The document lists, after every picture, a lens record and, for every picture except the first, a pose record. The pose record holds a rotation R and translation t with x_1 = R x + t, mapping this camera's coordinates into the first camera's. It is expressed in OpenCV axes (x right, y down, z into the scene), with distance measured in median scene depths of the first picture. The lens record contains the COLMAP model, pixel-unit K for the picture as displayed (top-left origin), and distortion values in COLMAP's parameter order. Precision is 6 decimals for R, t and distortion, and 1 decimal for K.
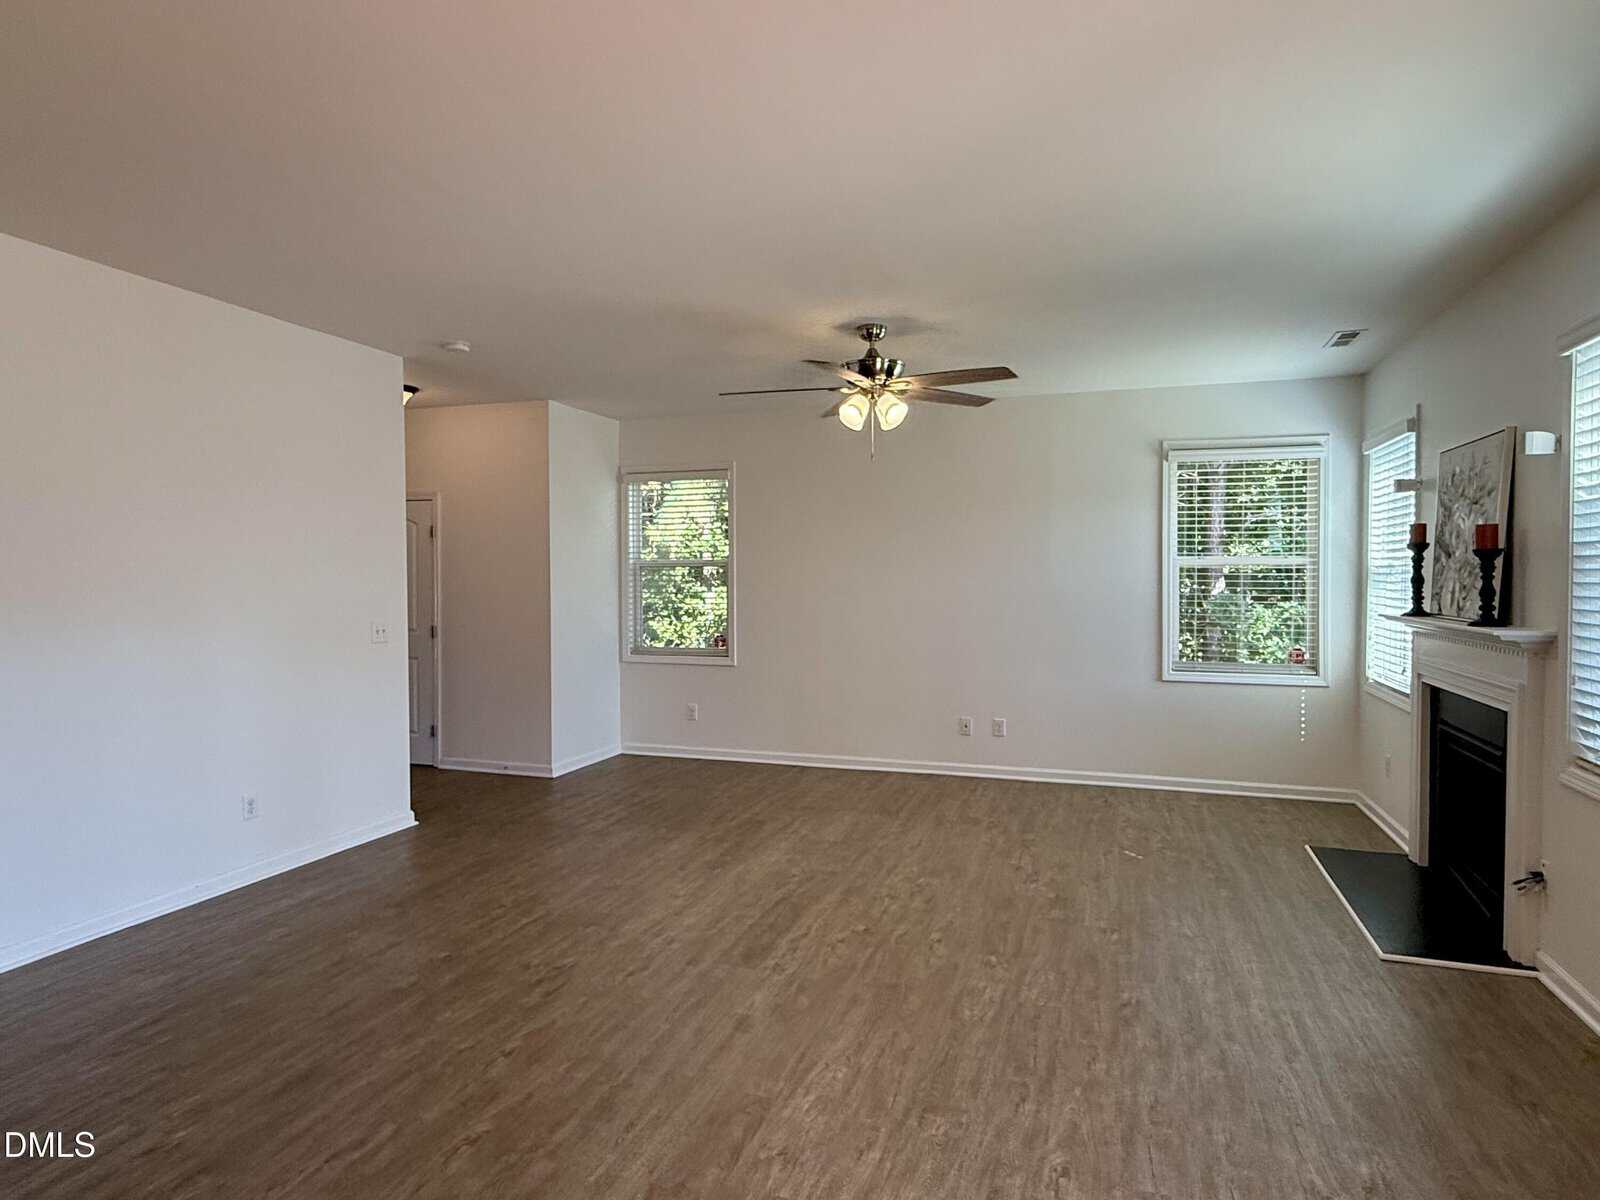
lens RADIAL K [[939.3, 0, 800.0], [0, 939.3, 600.0], [0, 0, 1]] dist [0.000869, 0.001310]
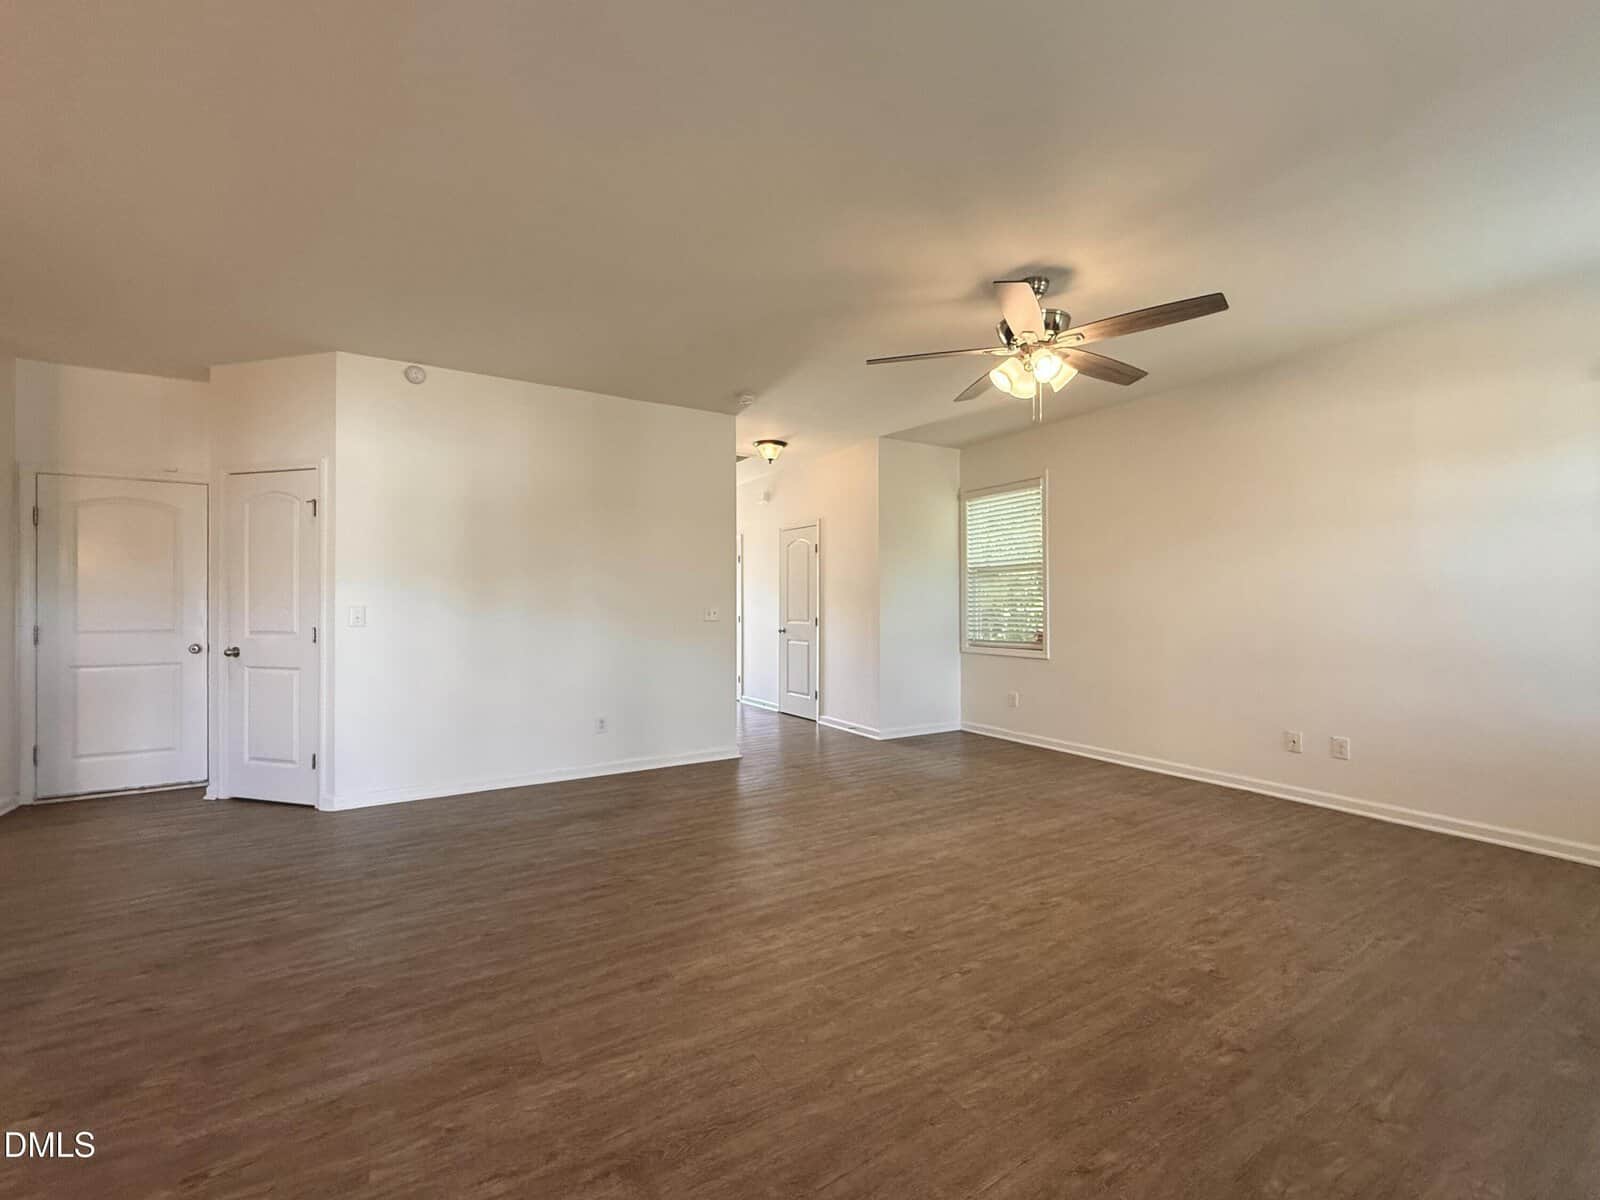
lens RADIAL K [[678.4, 0, 800.0], [0, 678.4, 600.0], [0, 0, 1]] dist [-0.000502, 0.000435]
pose [[0.764743, -0.006040, -0.644307, 0.372096], [-0.015831, 0.999478, -0.028159, 0.050216], [0.644141, 0.031734, 0.764248, 0.392070]]
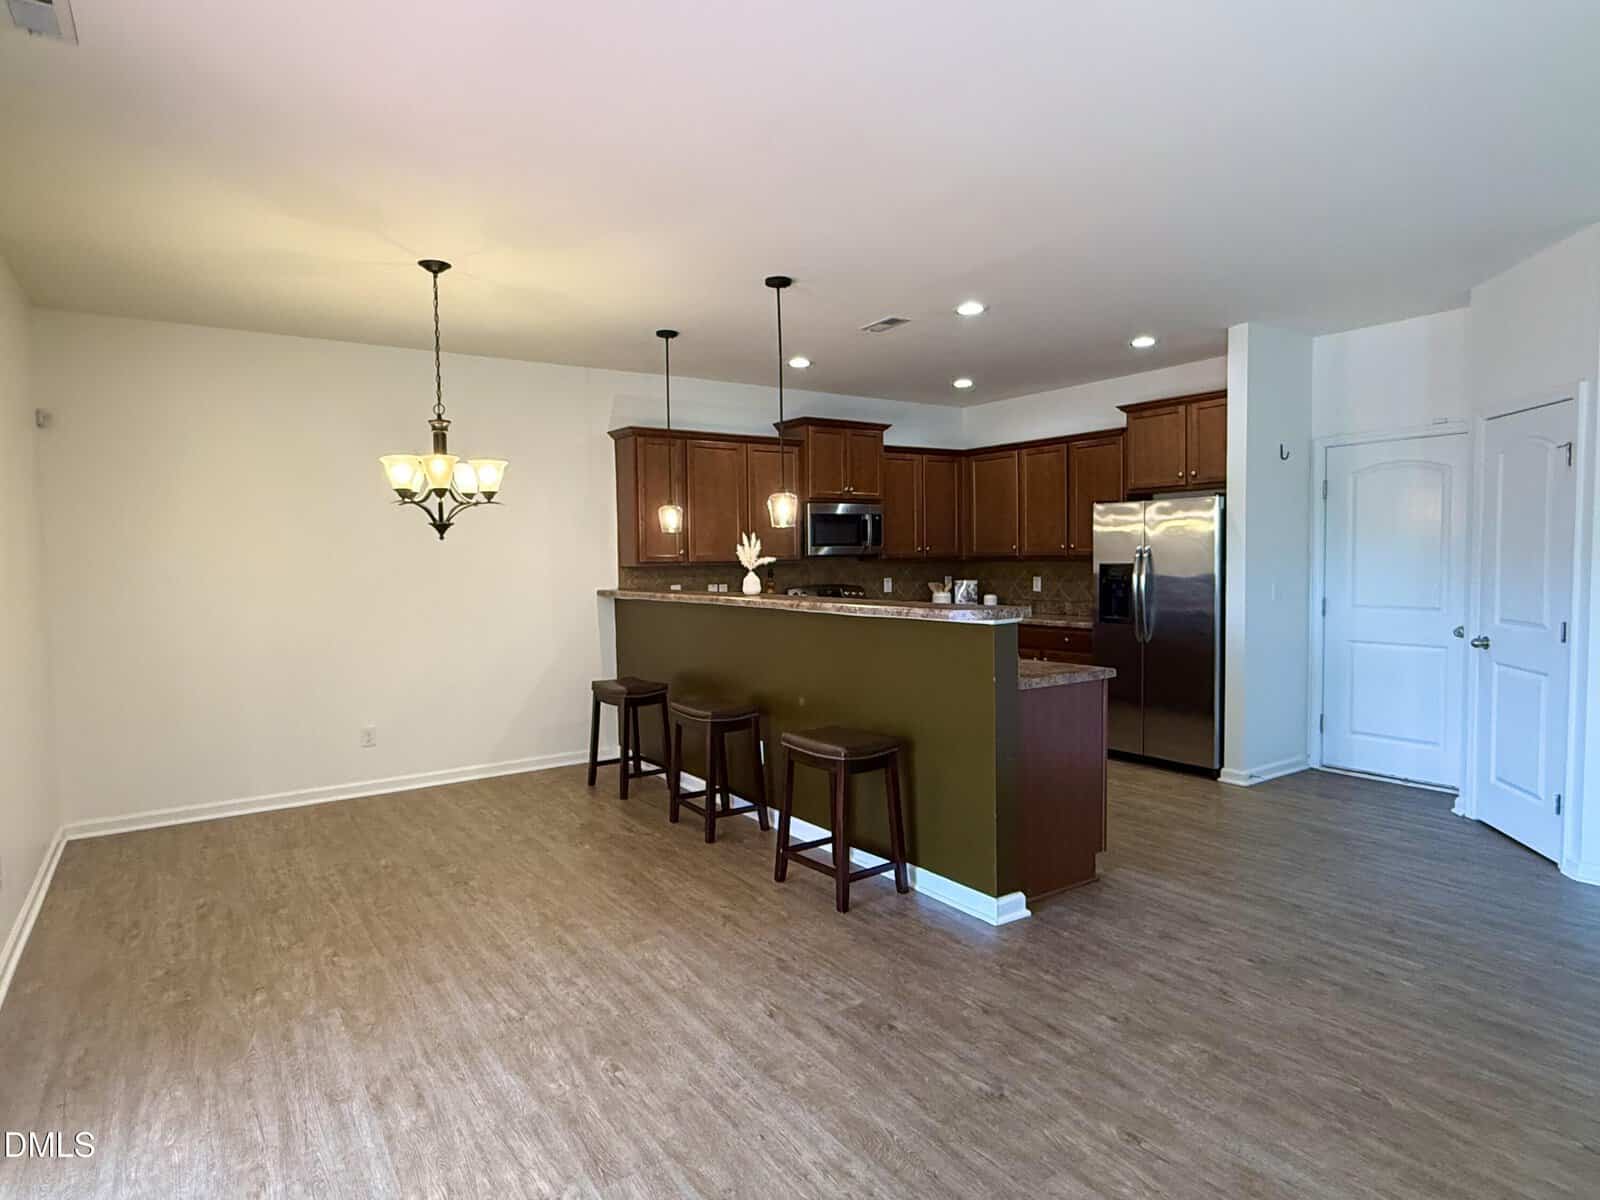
lens RADIAL K [[905.8, 0, 800.0], [0, 905.8, 600.0], [0, 0, 1]] dist [0.018322, -0.000423]
pose [[-0.592713, 0.053617, -0.803627, 0.441256], [-0.004401, 0.997551, 0.069801, -0.010731], [0.805402, 0.044909, -0.591025, 0.606593]]
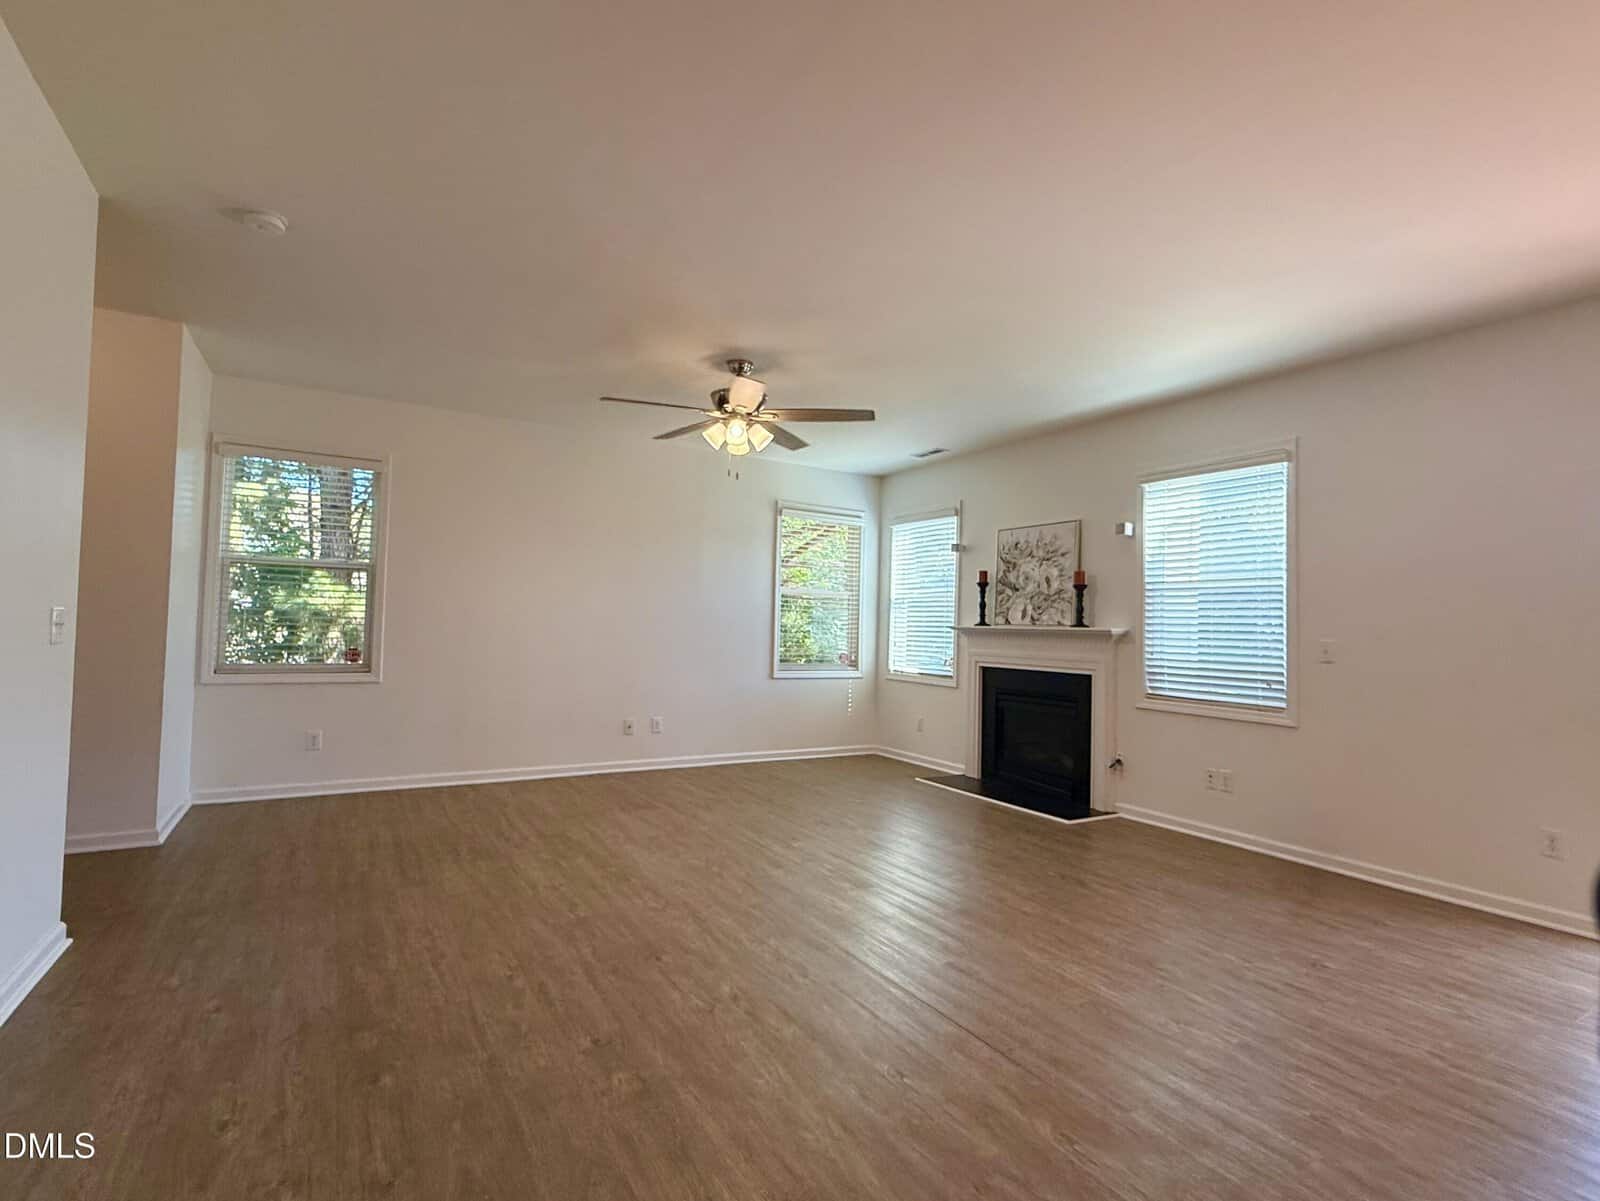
lens RADIAL K [[765.5, 0, 800.0], [0, 765.5, 600.5], [0, 0, 1]] dist [-0.000653, 0.000219]
pose [[0.647112, 0.044902, 0.761072, -0.636331], [-0.006883, 0.998568, -0.053061, 0.049535], [-0.762364, 0.029098, 0.646494, 0.397378]]
